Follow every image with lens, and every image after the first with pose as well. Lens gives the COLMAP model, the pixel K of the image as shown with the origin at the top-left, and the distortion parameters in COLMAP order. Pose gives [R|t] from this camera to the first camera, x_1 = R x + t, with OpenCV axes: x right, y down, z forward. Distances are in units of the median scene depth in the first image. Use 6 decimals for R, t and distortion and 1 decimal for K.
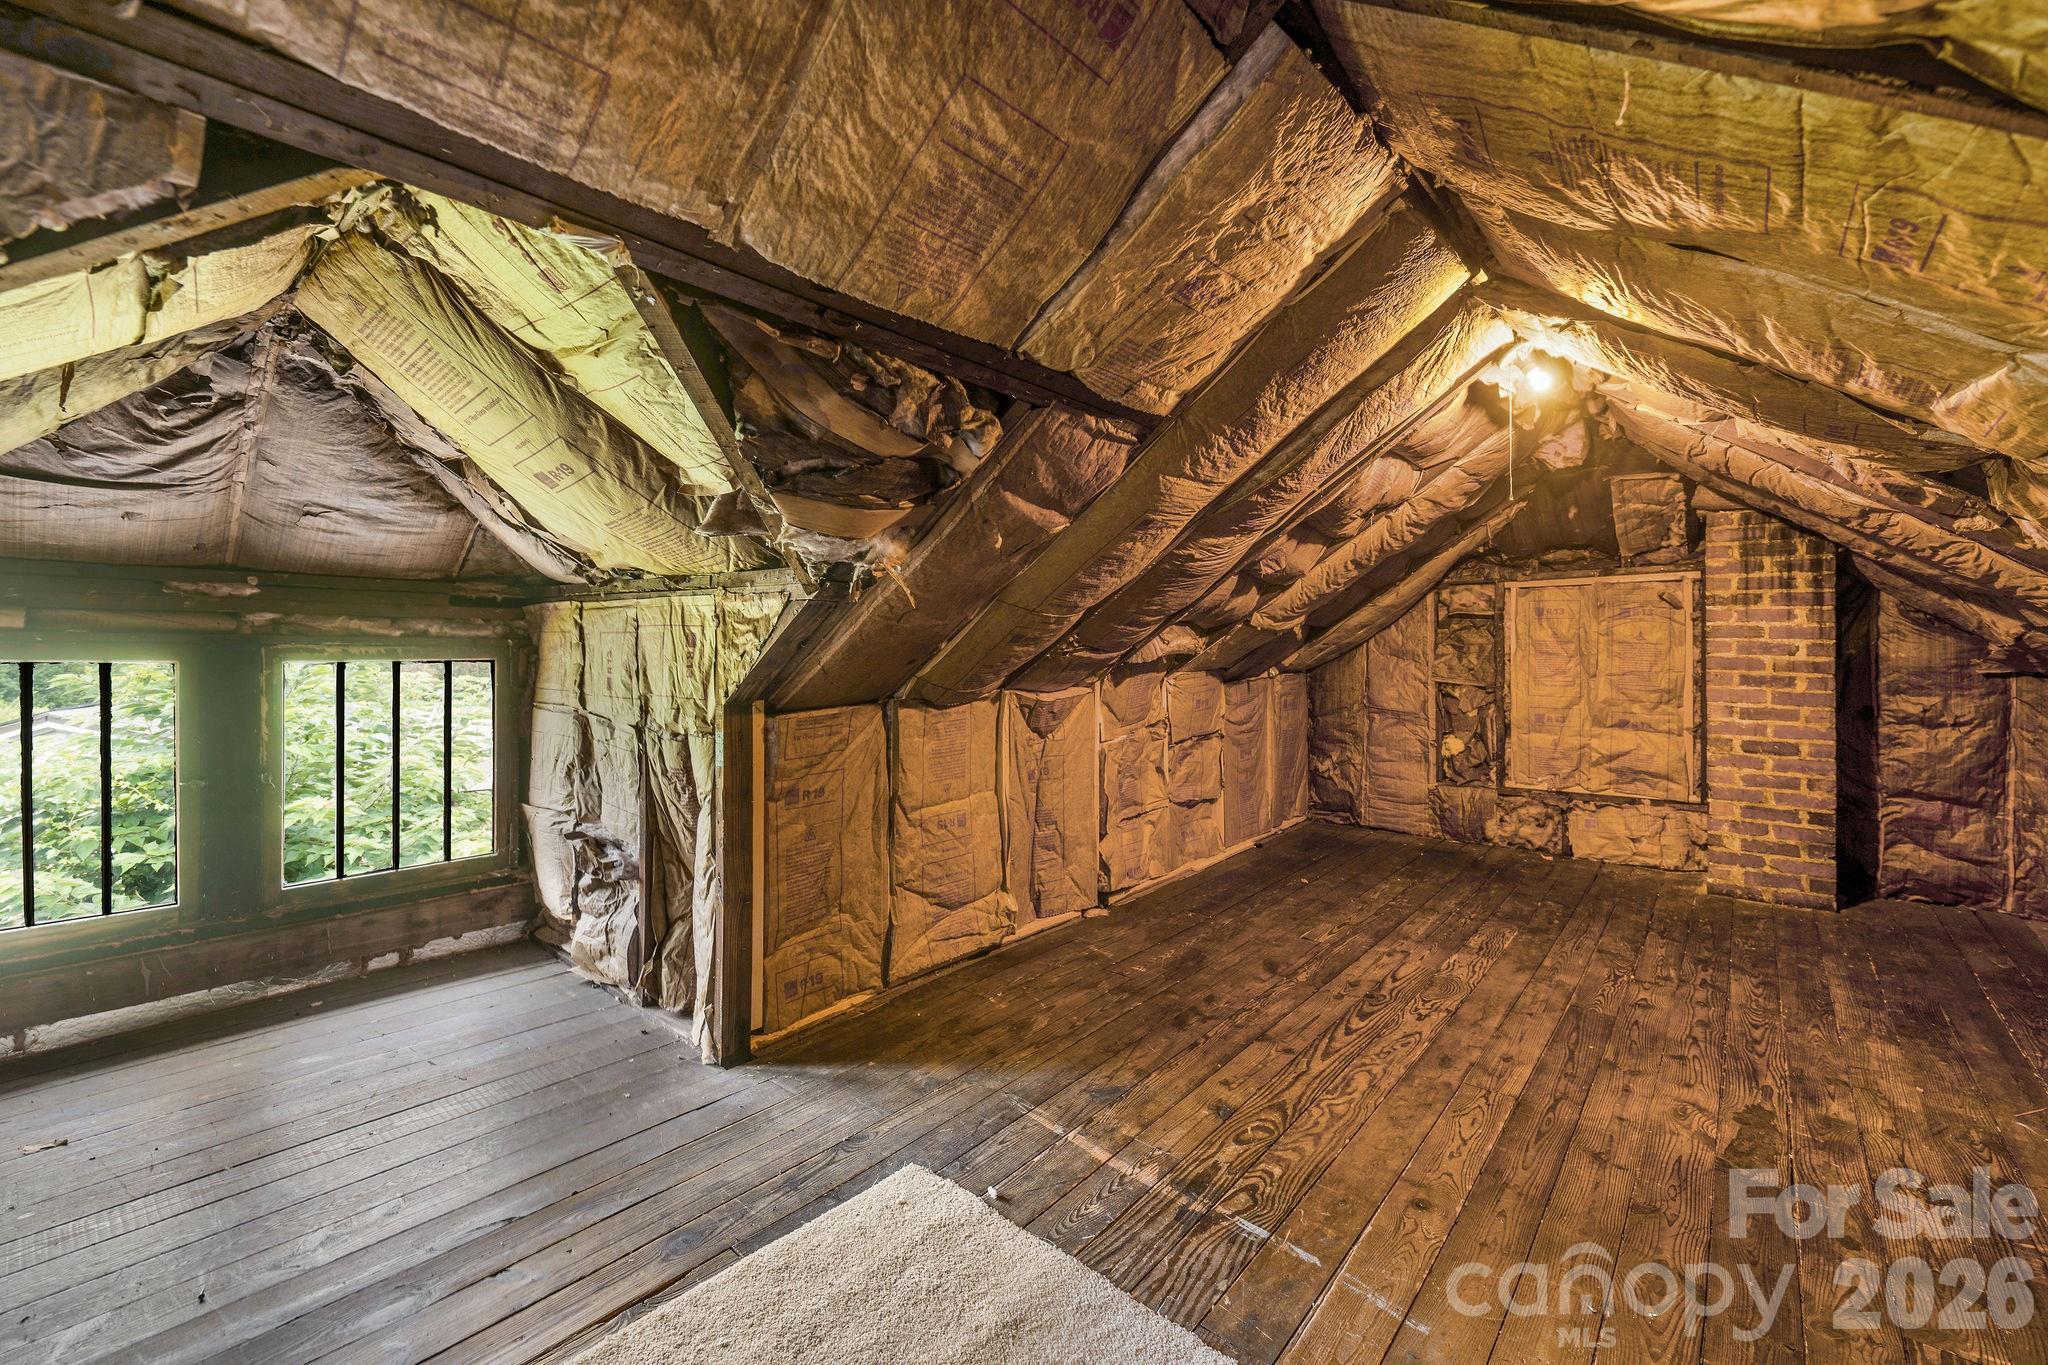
lens RADIAL K [[857.6, 0, 1071.7], [0, 857.6, 657.8], [0, 0, 1]] dist [0.021255, -0.010766]
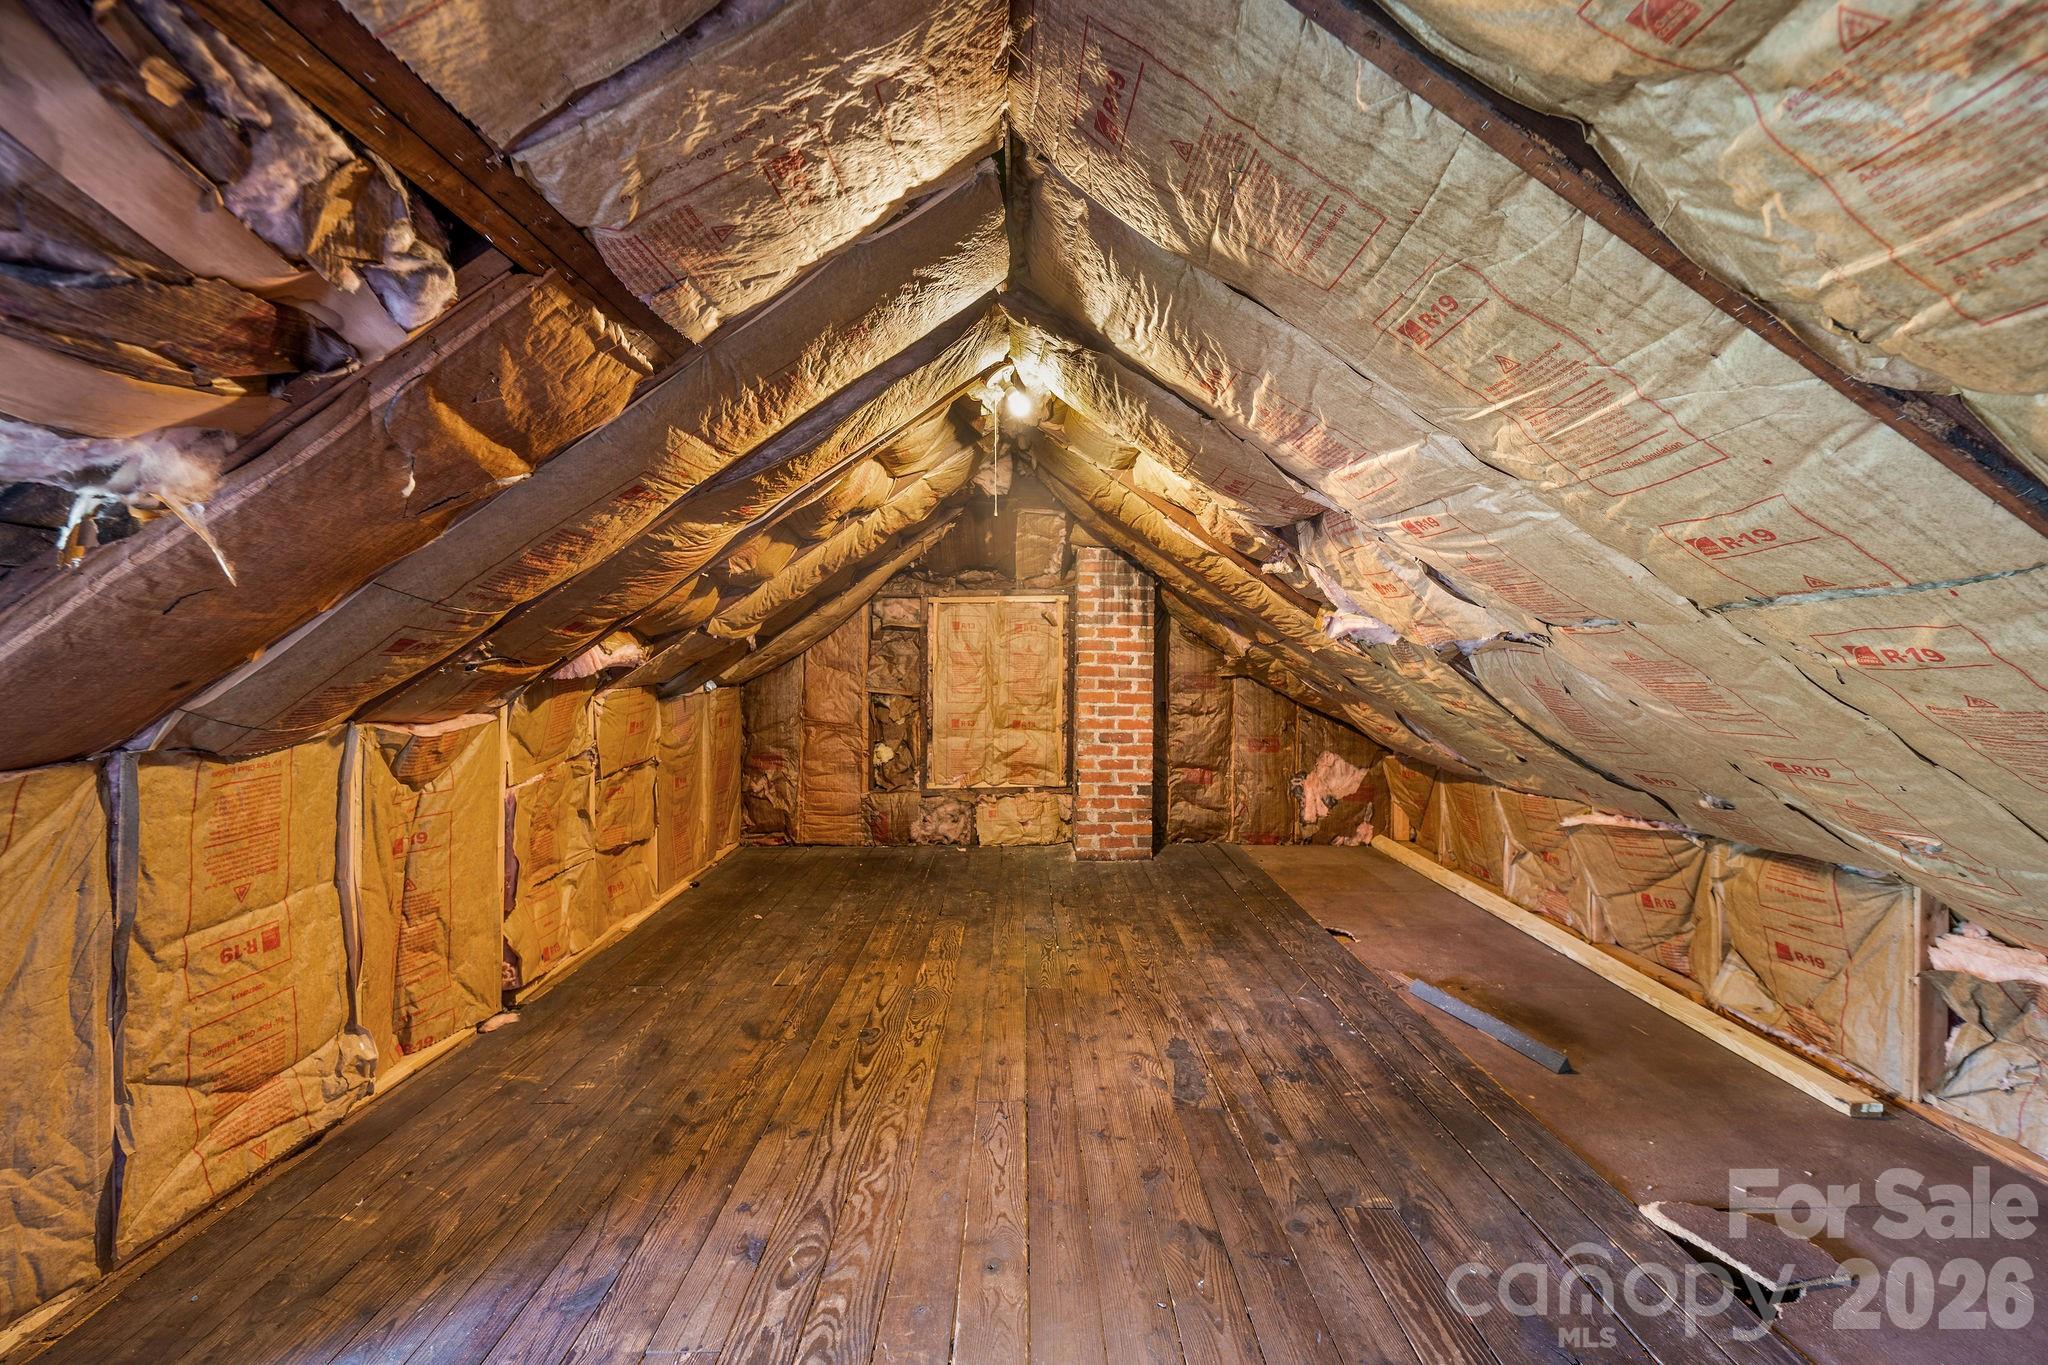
lens RADIAL K [[857.6, 0, 1071.7], [0, 857.6, 657.8], [0, 0, 1]] dist [0.021255, -0.010766]
pose [[0.778379, -0.001065, 0.627794, -0.063945], [0.009273, 0.999909, -0.009802, -0.001329], [-0.627726, 0.013451, 0.778318, 0.137665]]
